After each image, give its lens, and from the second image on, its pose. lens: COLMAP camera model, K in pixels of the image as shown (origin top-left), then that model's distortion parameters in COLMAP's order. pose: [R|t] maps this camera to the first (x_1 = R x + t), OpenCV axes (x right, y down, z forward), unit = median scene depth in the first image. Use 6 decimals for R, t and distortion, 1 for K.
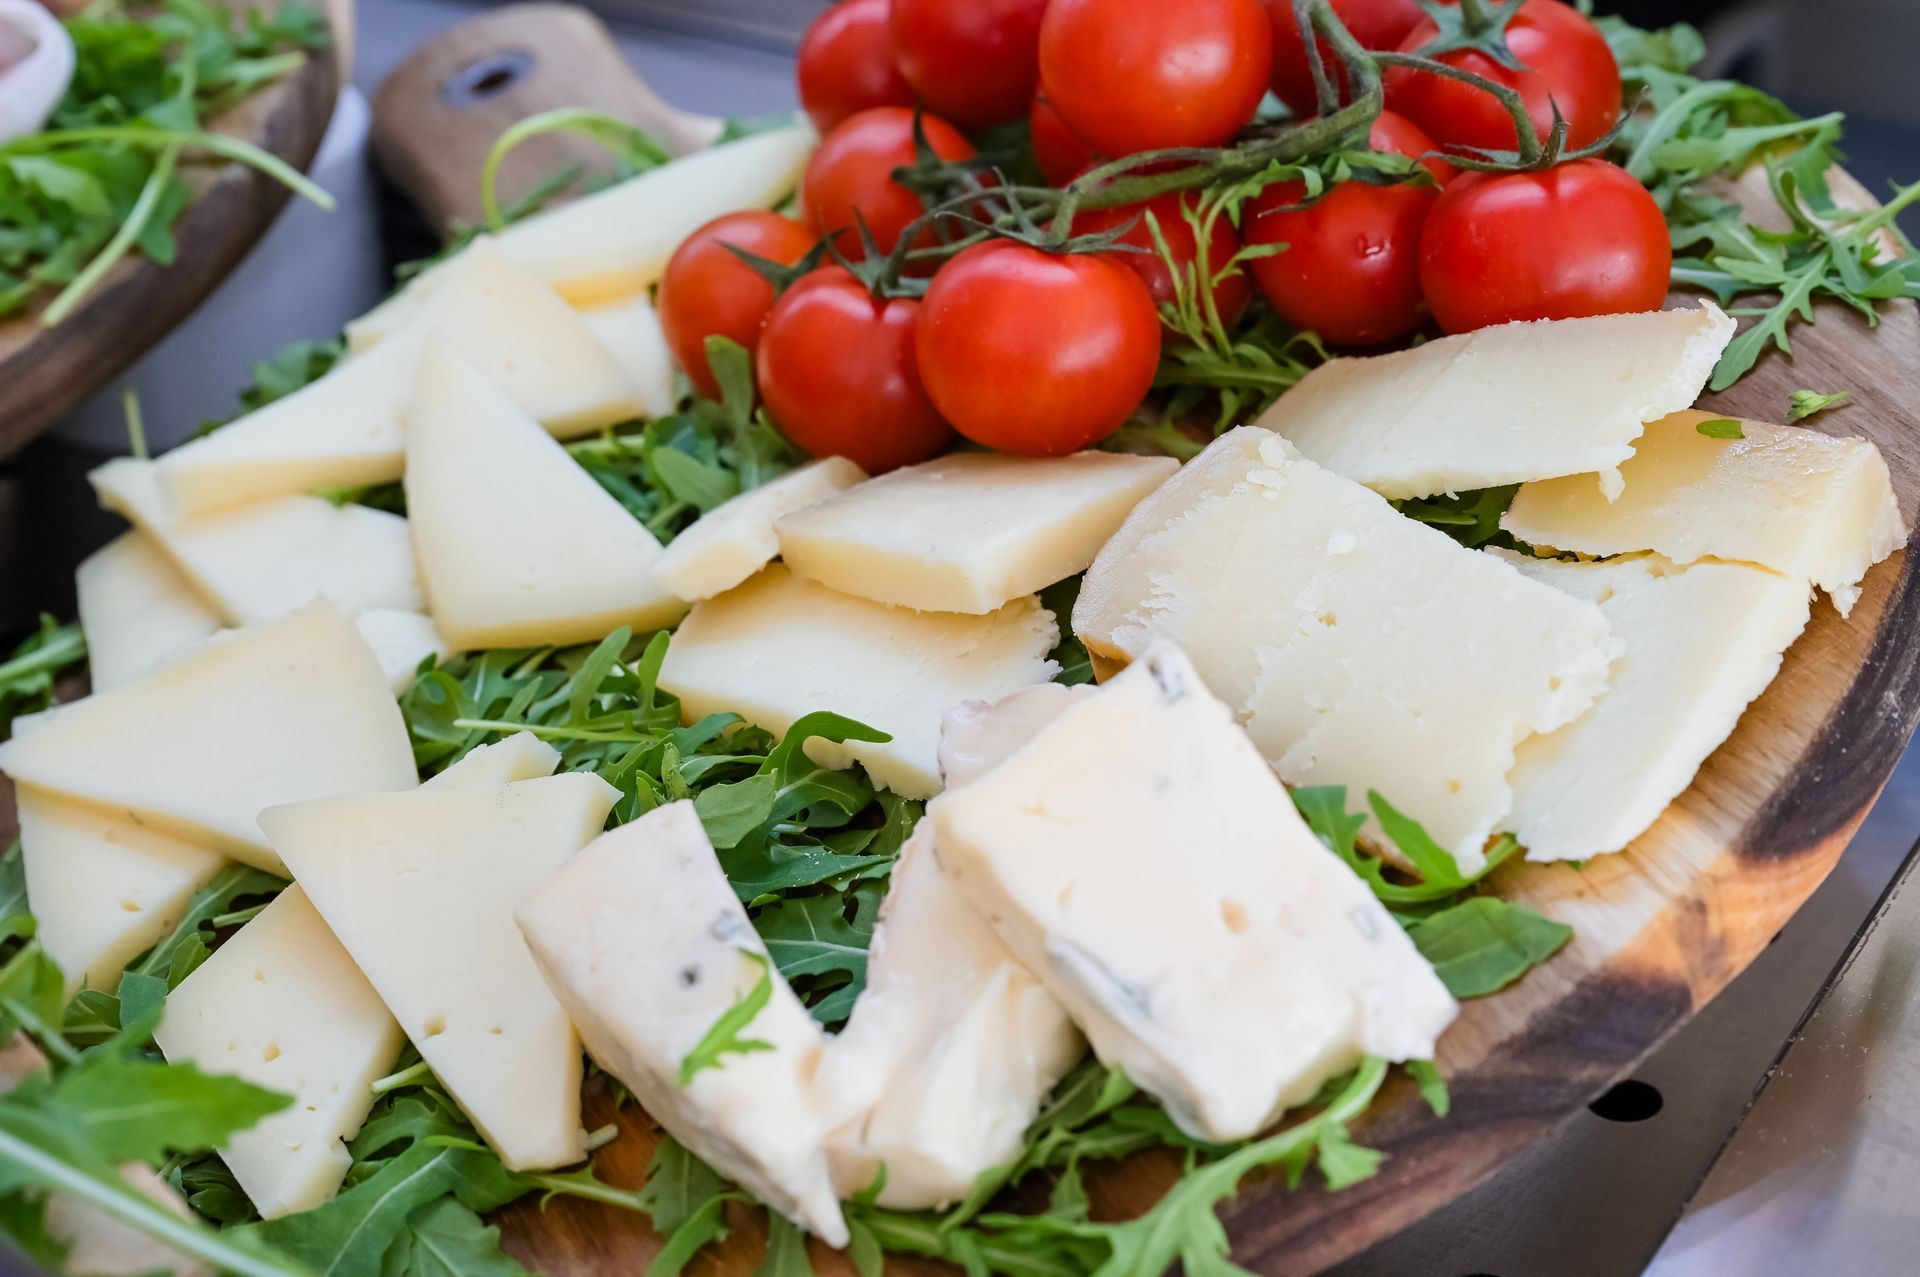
lens RADIAL K [[3702.7, 0, 960.0], [0, 3702.7, 638.5], [0, 0, 1]] dist [0.011967, 0.165670]
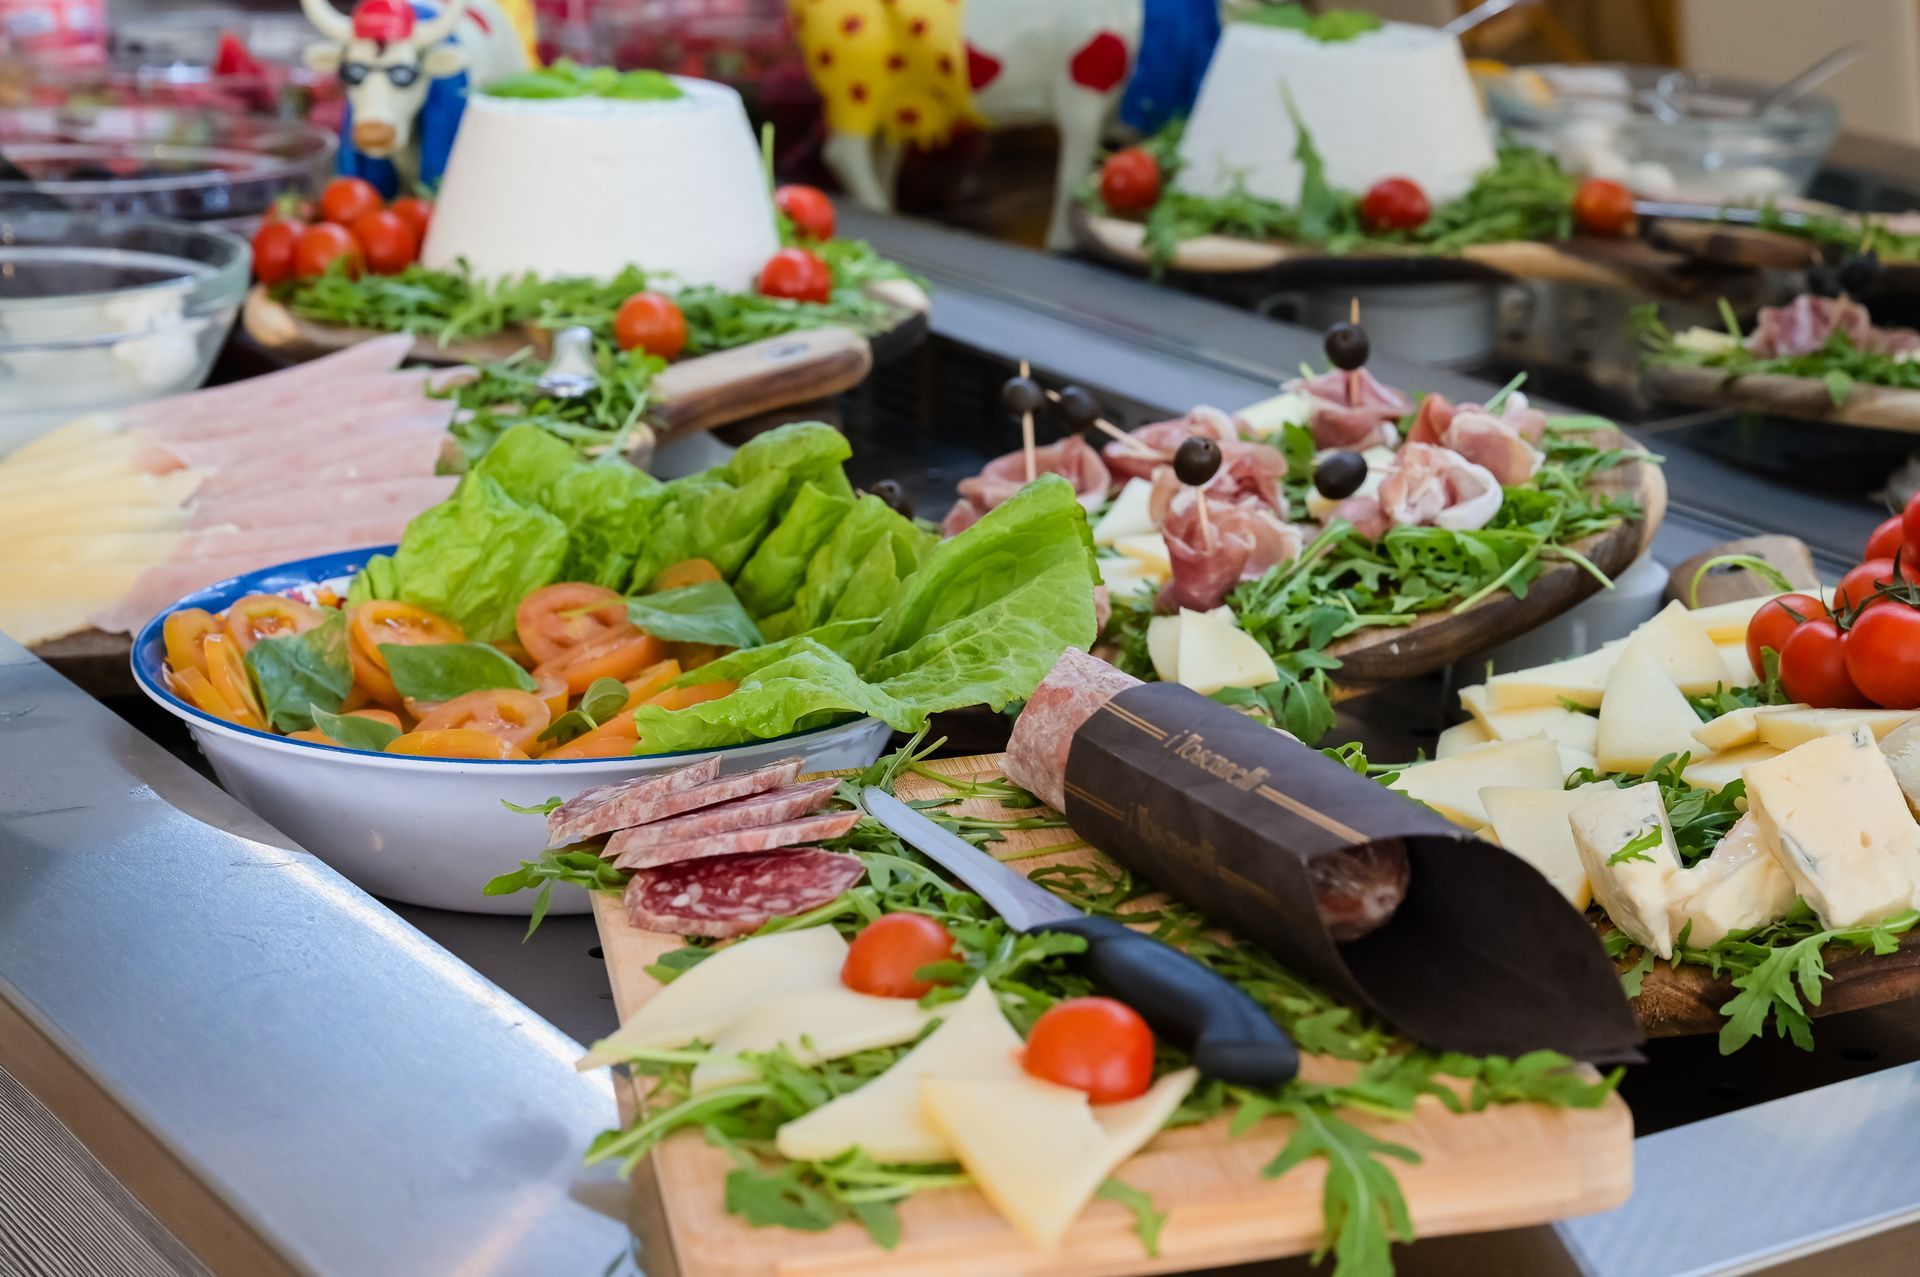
lens RADIAL K [[3702.7, 0, 960.0], [0, 3702.7, 638.5], [0, 0, 1]] dist [0.011967, 0.165670]
pose [[0.893513, 0.150866, -0.422934, 0.391092], [-0.240451, 0.956205, -0.166899, 0.352802], [0.379233, 0.250821, 0.890658, -0.940613]]
